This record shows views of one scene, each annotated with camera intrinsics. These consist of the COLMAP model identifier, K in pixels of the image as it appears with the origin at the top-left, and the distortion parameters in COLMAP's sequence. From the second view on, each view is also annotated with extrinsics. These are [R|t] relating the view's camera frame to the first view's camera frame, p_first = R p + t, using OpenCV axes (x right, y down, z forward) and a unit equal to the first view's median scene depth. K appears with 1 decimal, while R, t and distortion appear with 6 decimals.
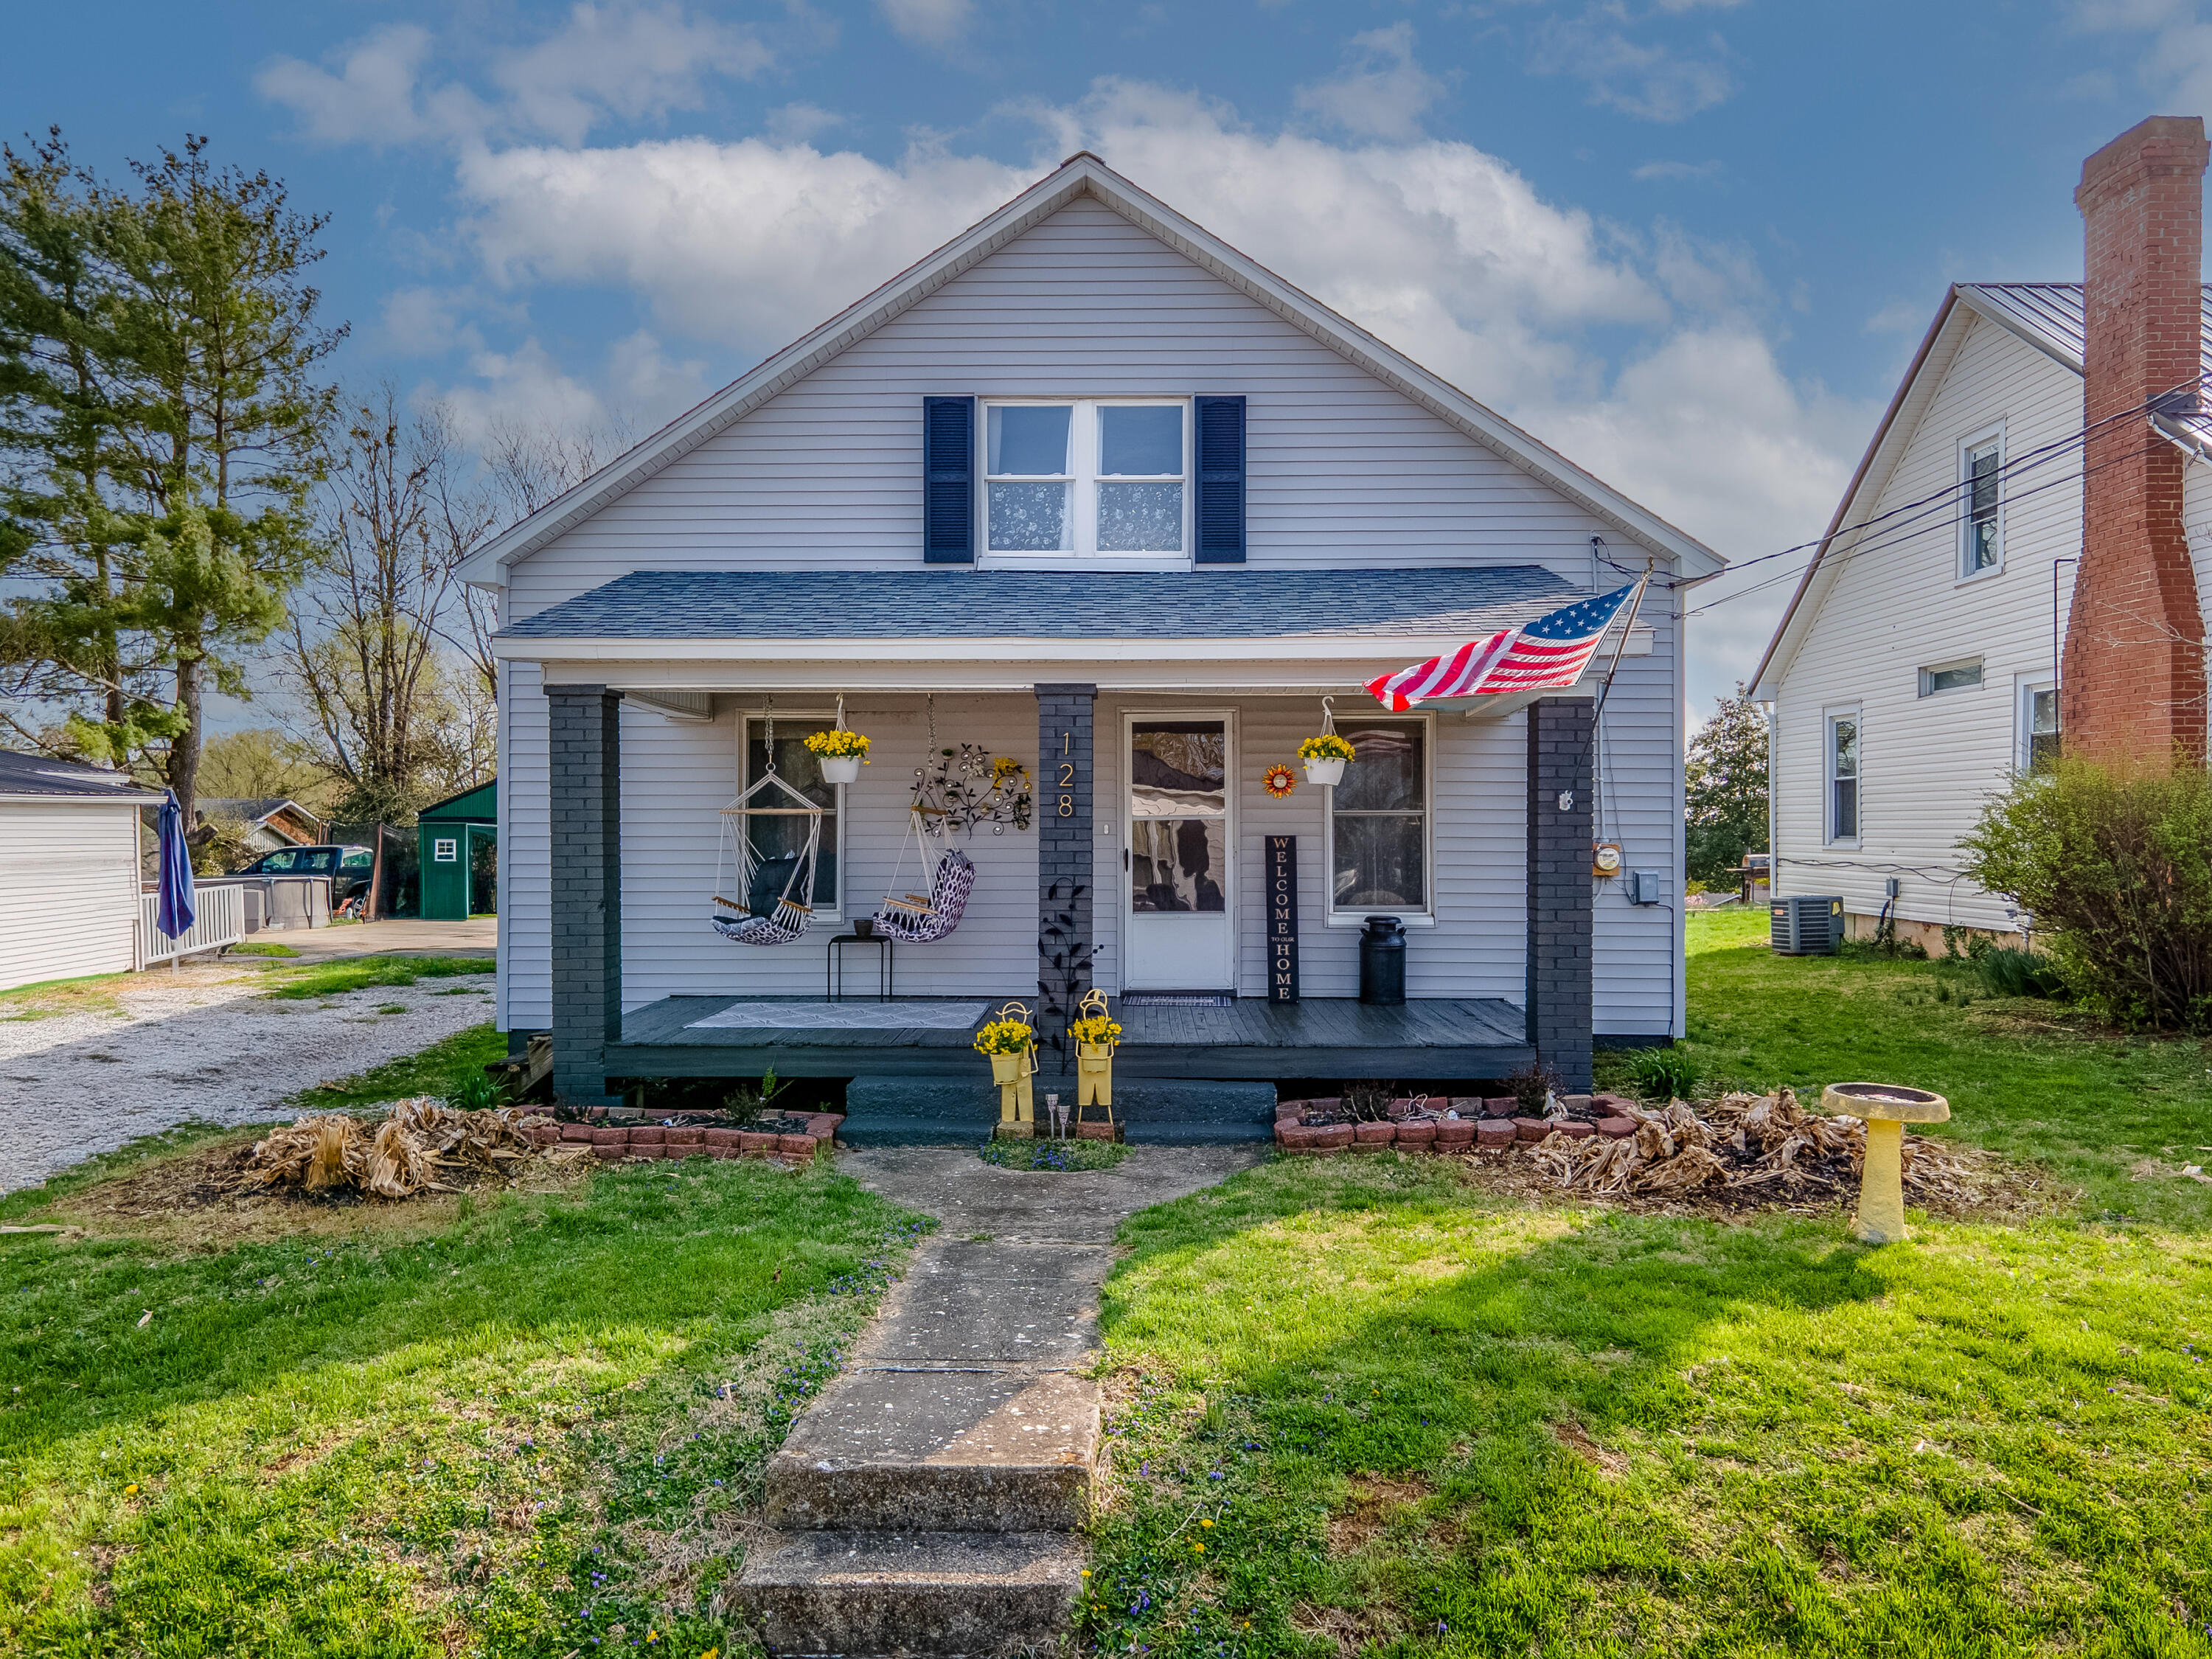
lens RADIAL K [[1664.1, 0, 1107.4], [0, 1664.1, 818.6], [0, 0, 1]] dist [0.033502, -0.000313]
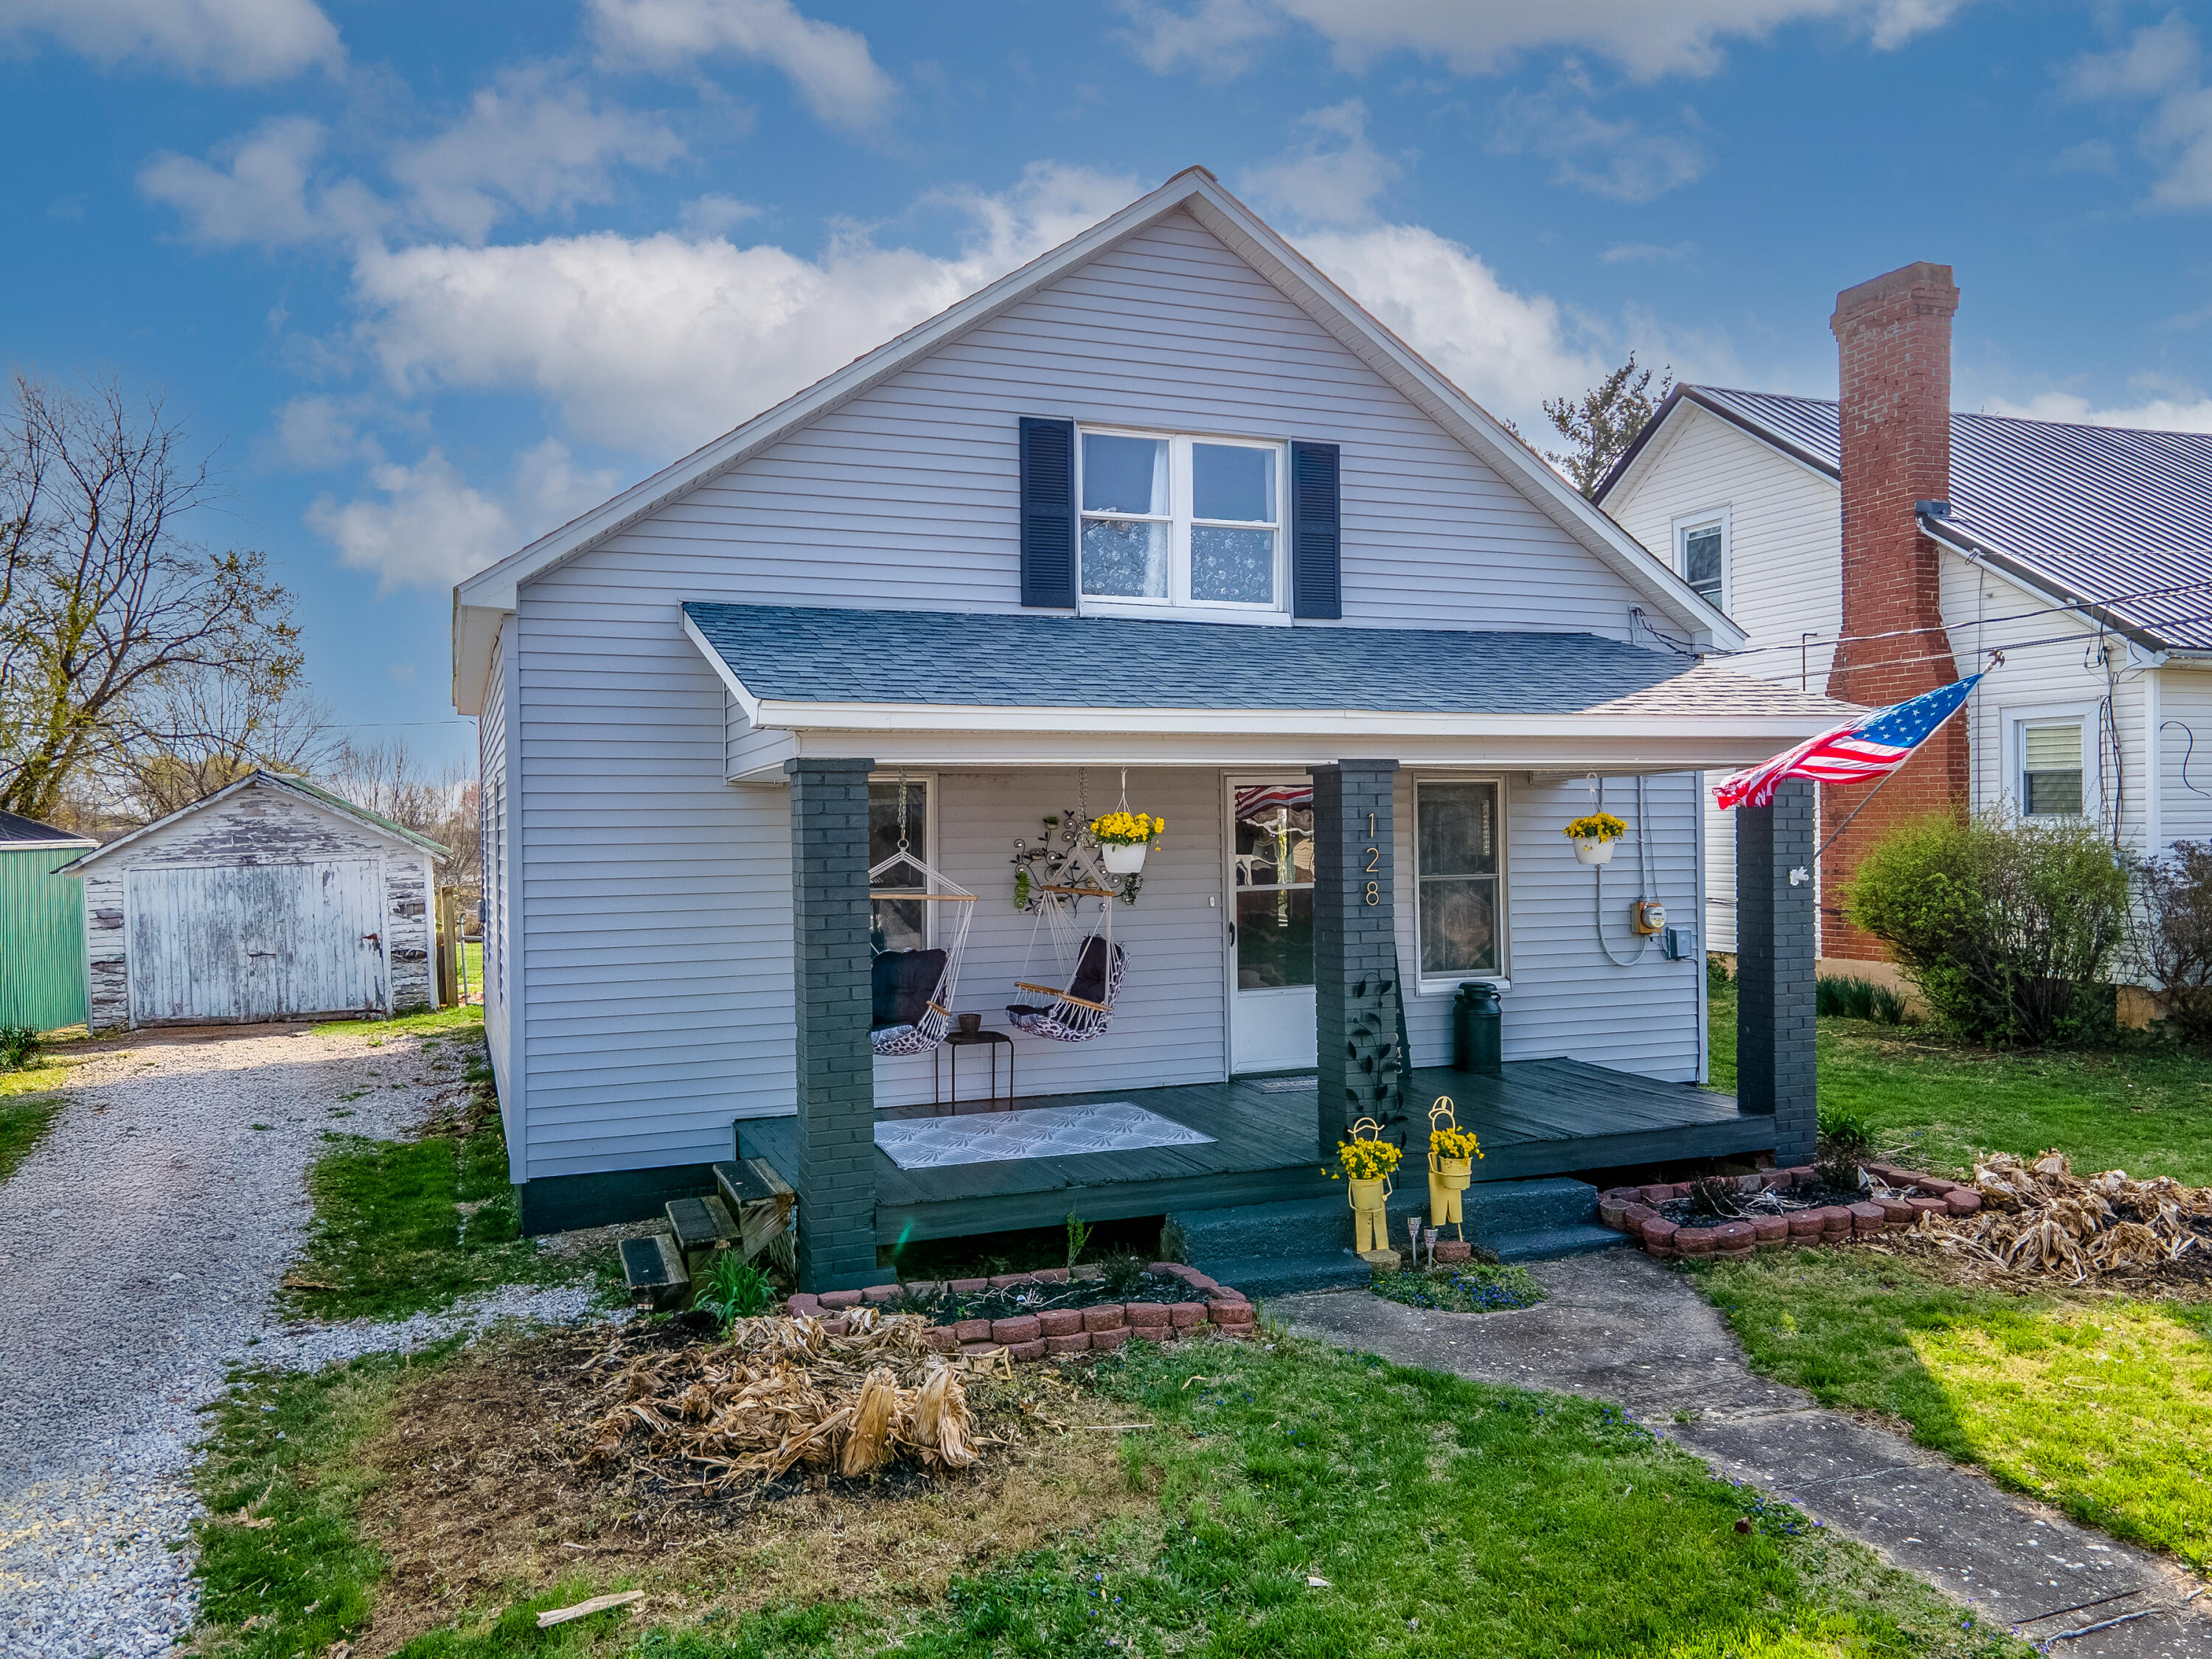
lens RADIAL K [[1637.6, 0, 1106.0], [0, 1637.6, 829.5], [0, 0, 1]] dist [0.003768, 0.075659]
pose [[0.919911, -0.012801, 0.391919, -0.411256], [0.010350, 0.999911, 0.008367, -0.042134], [-0.391991, -0.003641, 0.919962, 0.187154]]
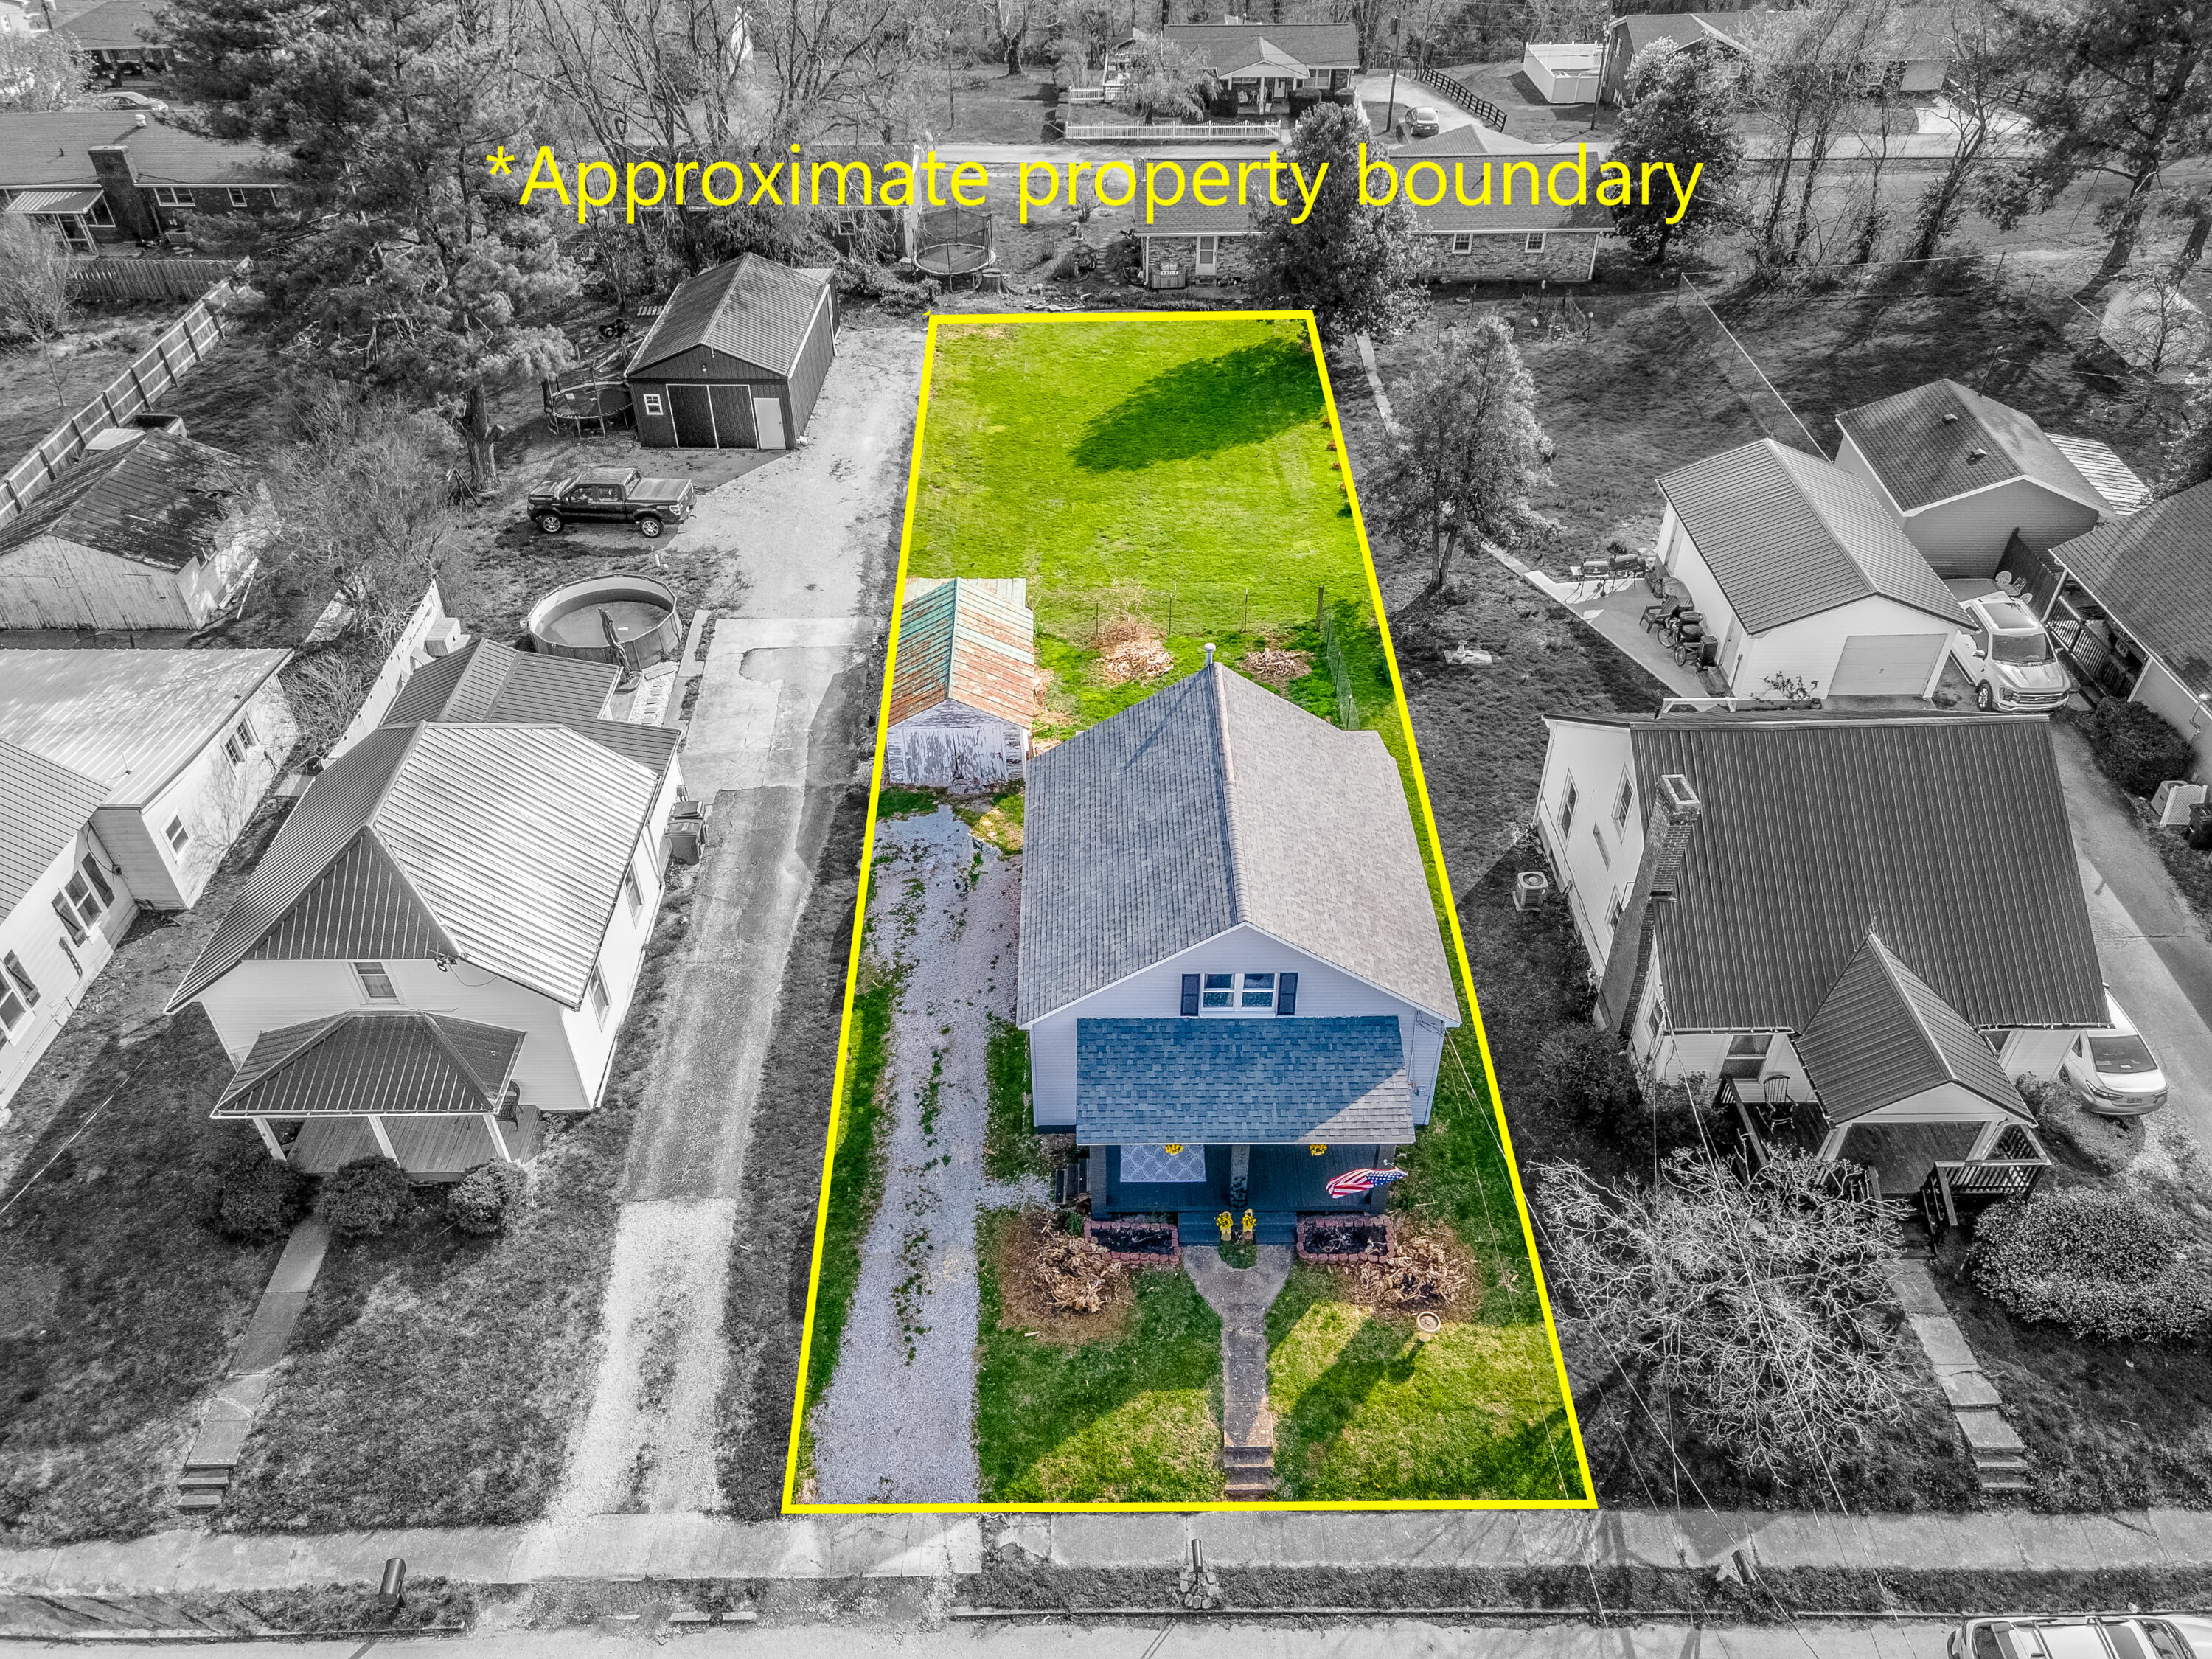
lens RADIAL K [[1637.6, 0, 1106.0], [0, 1637.6, 829.5], [0, 0, 1]] dist [0.003768, 0.075659]
pose [[0.999332, -0.020965, 0.029937, -0.315632], [-0.002596, 0.776331, 0.630320, -2.163535], [-0.036456, -0.629977, 0.775758, -0.957858]]
